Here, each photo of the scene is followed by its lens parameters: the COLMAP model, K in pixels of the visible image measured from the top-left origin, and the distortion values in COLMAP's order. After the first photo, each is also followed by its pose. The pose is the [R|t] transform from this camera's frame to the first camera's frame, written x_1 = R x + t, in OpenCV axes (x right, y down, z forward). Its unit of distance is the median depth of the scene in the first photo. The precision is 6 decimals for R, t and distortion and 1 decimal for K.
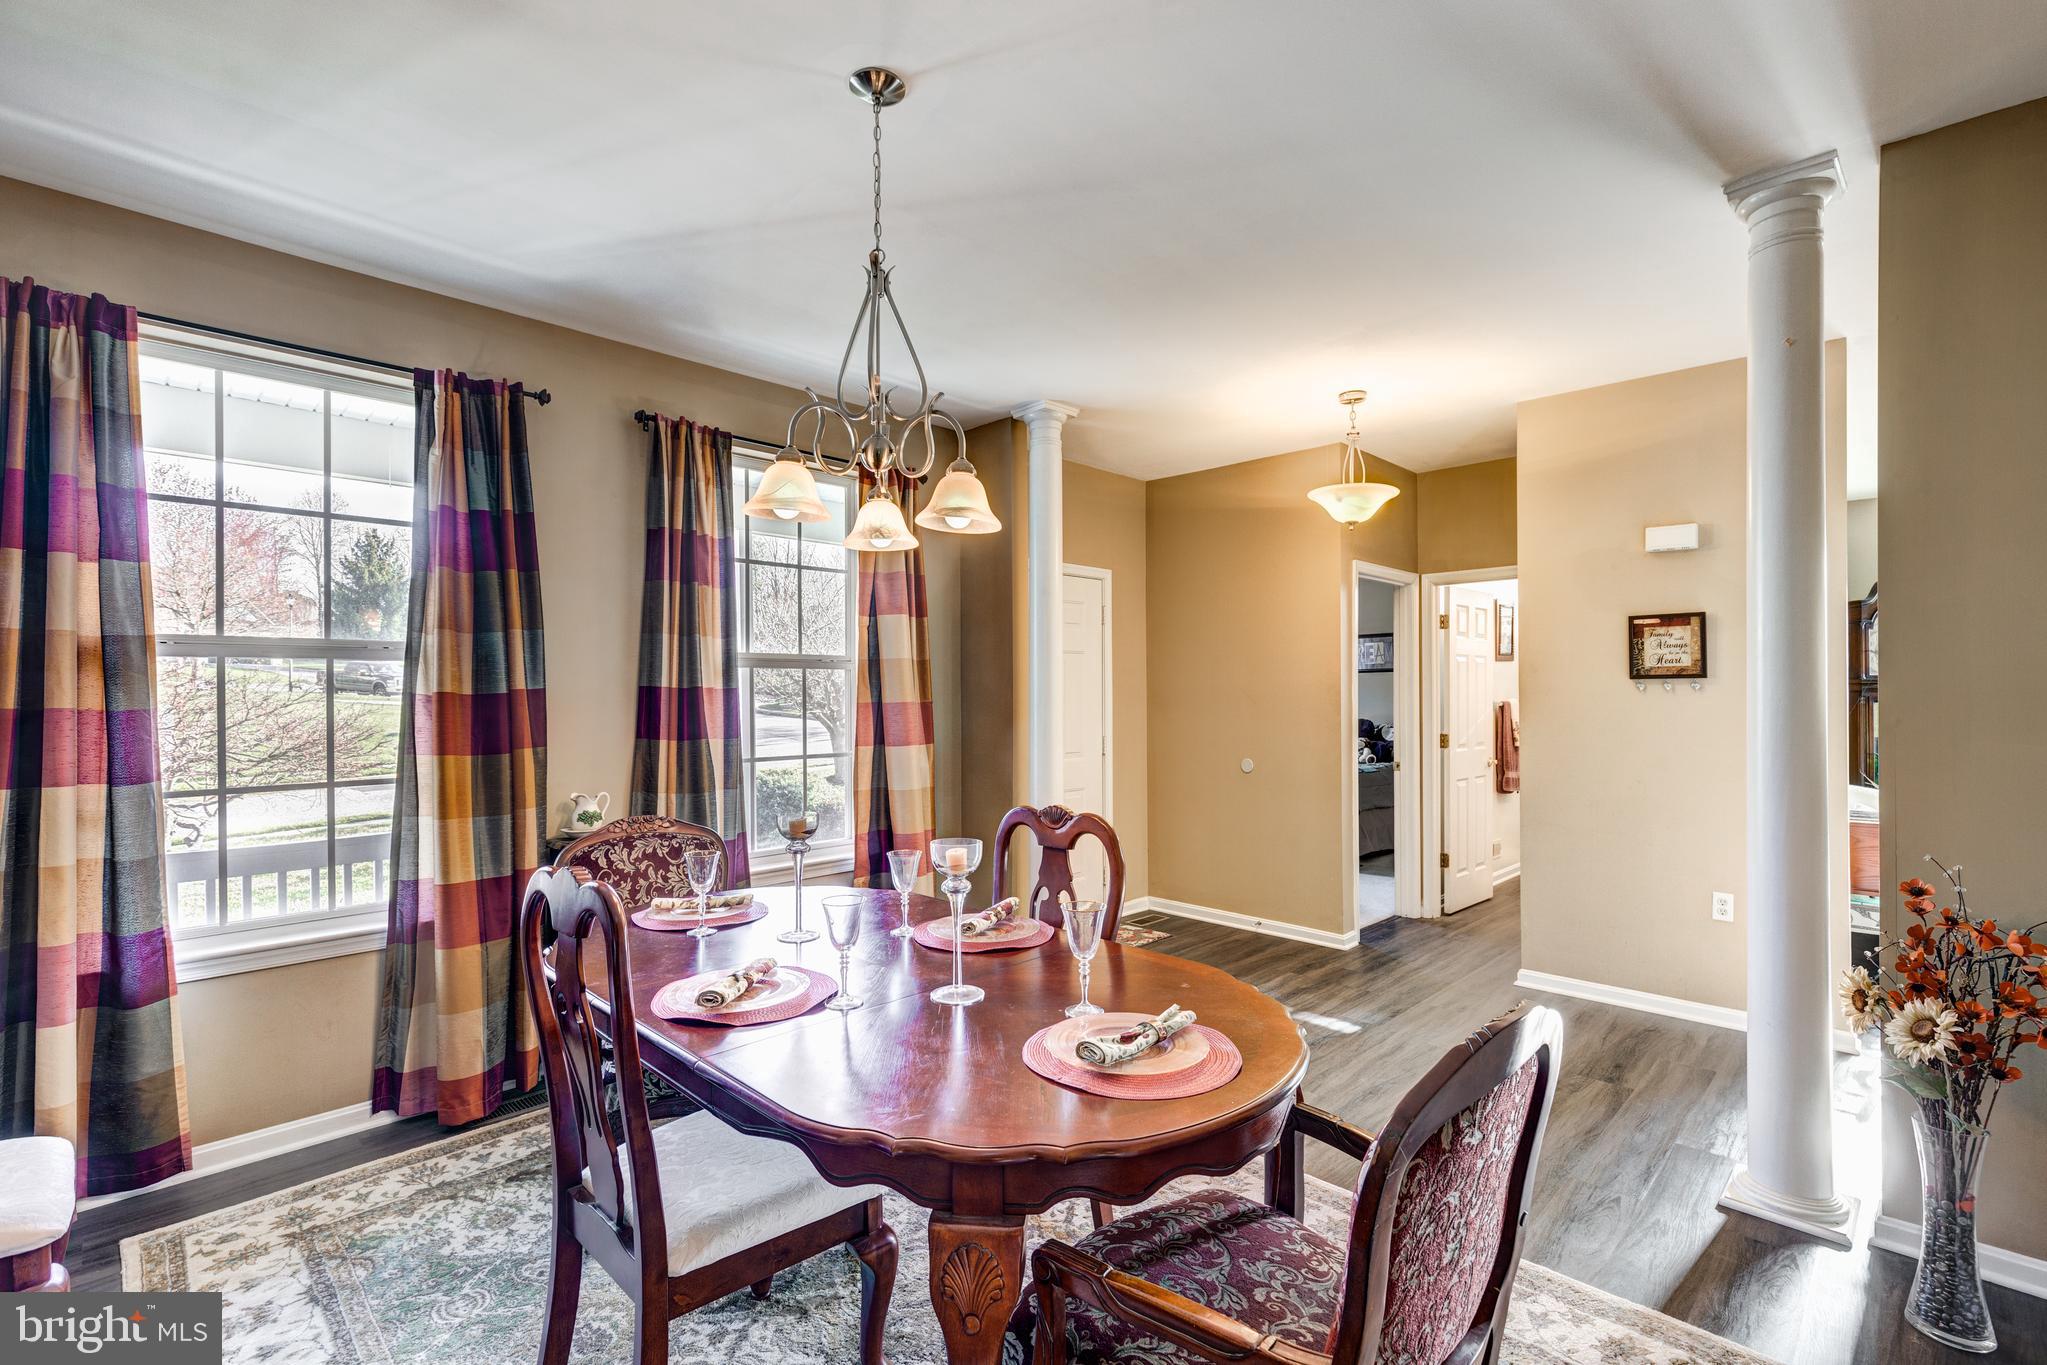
lens RADIAL K [[928.3, 0, 1038.4], [0, 928.3, 686.1], [0, 0, 1]] dist [-0.000179, 0.000087]
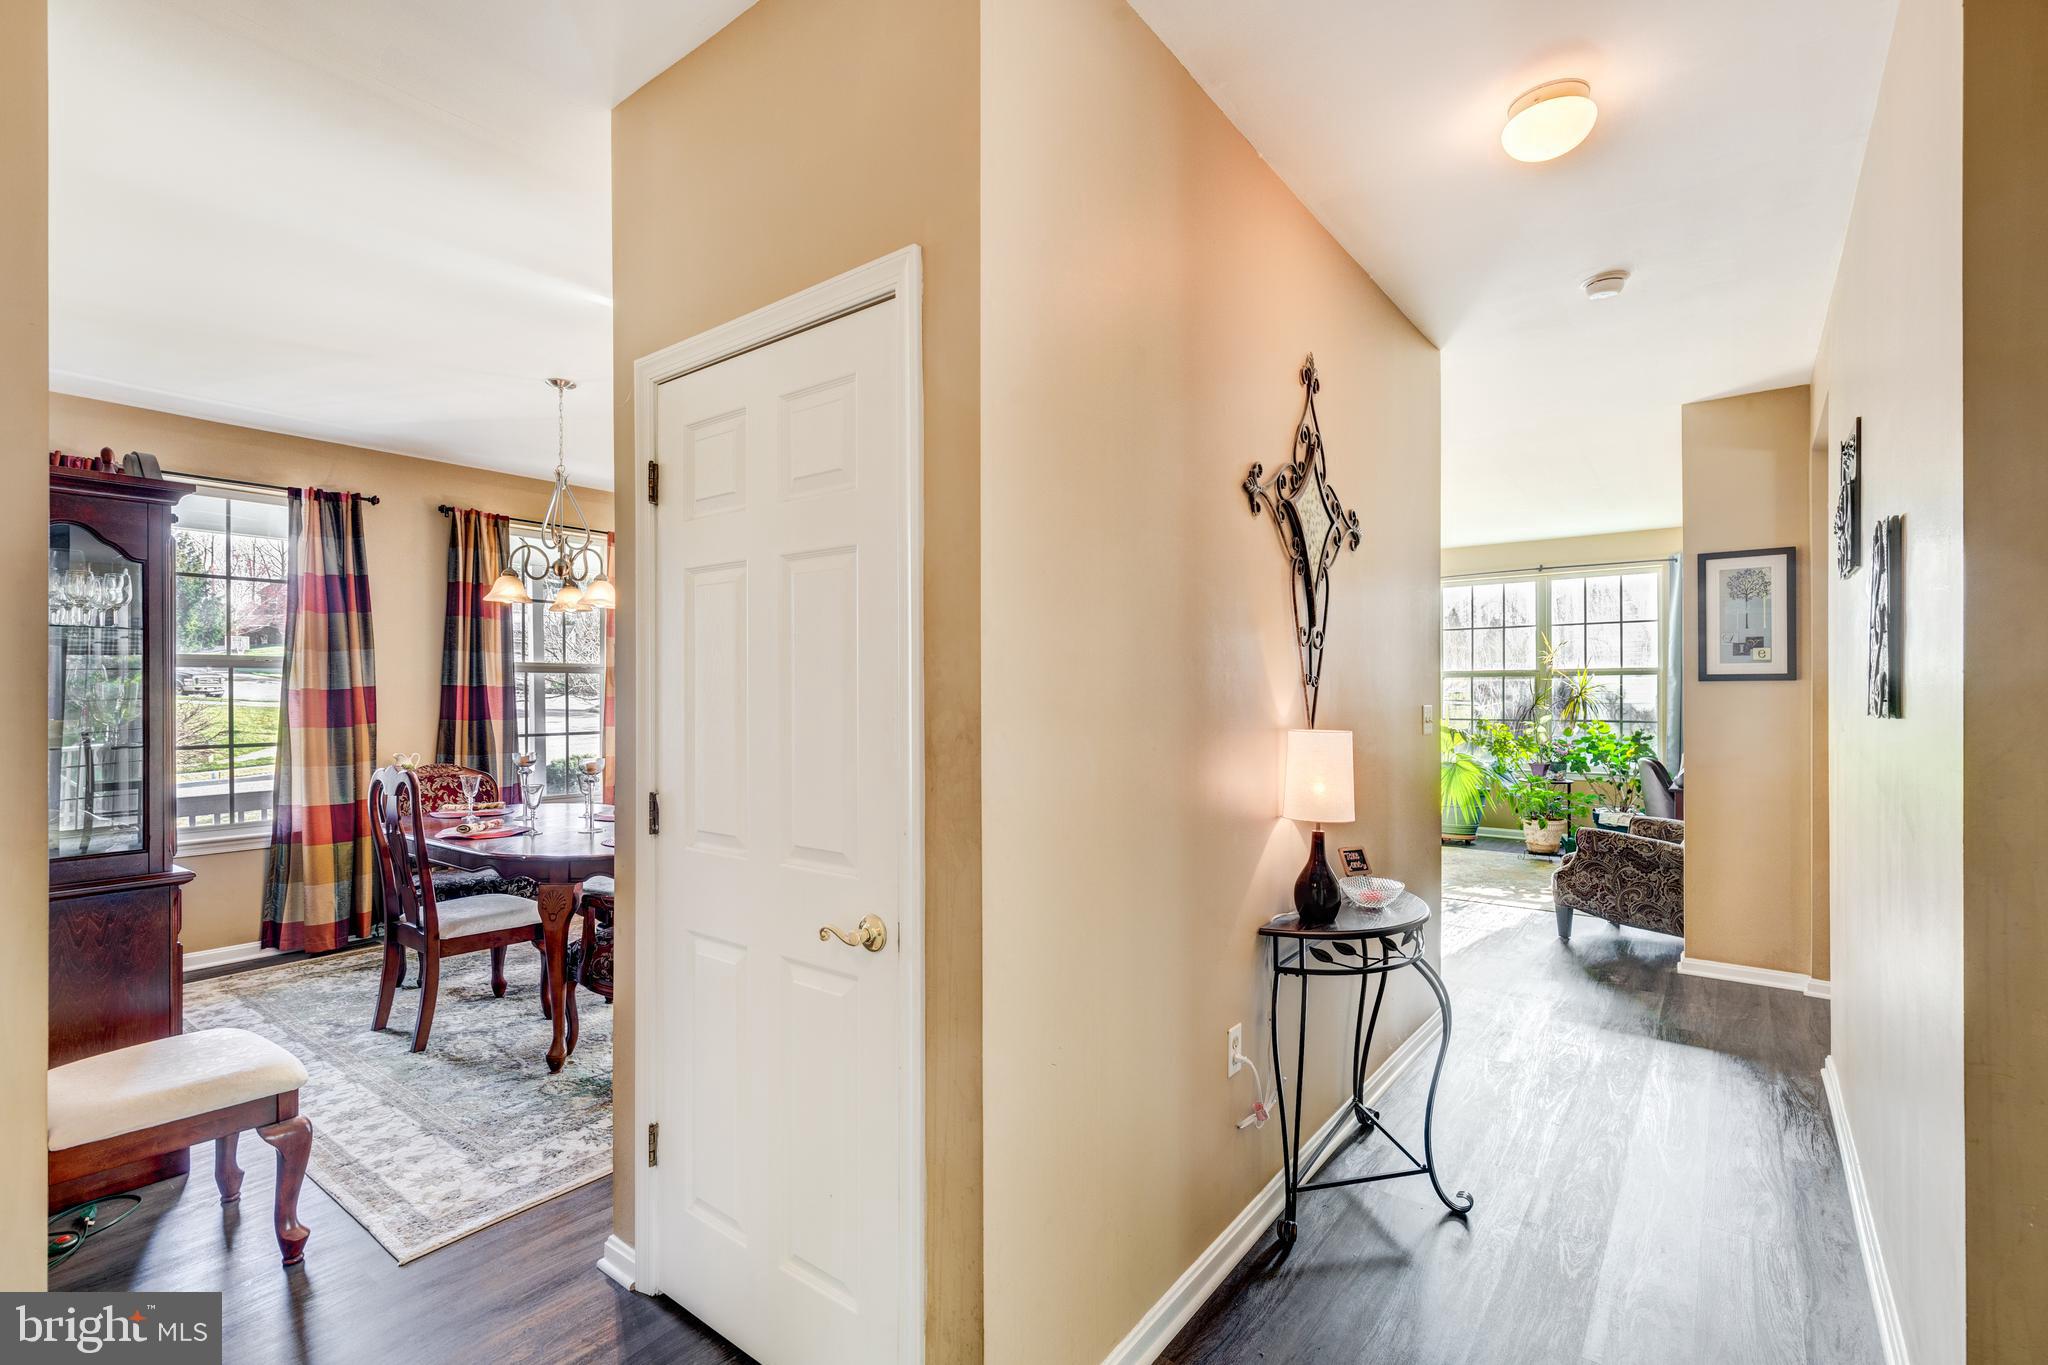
lens RADIAL K [[938.5, 0, 1024.0], [0, 938.5, 682.5], [0, 0, 1]] dist [-0.000375, -0.000275]
pose [[0.992328, -0.004271, 0.123560, 0.383430], [0.005232, 0.999958, -0.007461, 0.014154], [-0.123523, 0.008051, 0.992309, -0.755000]]
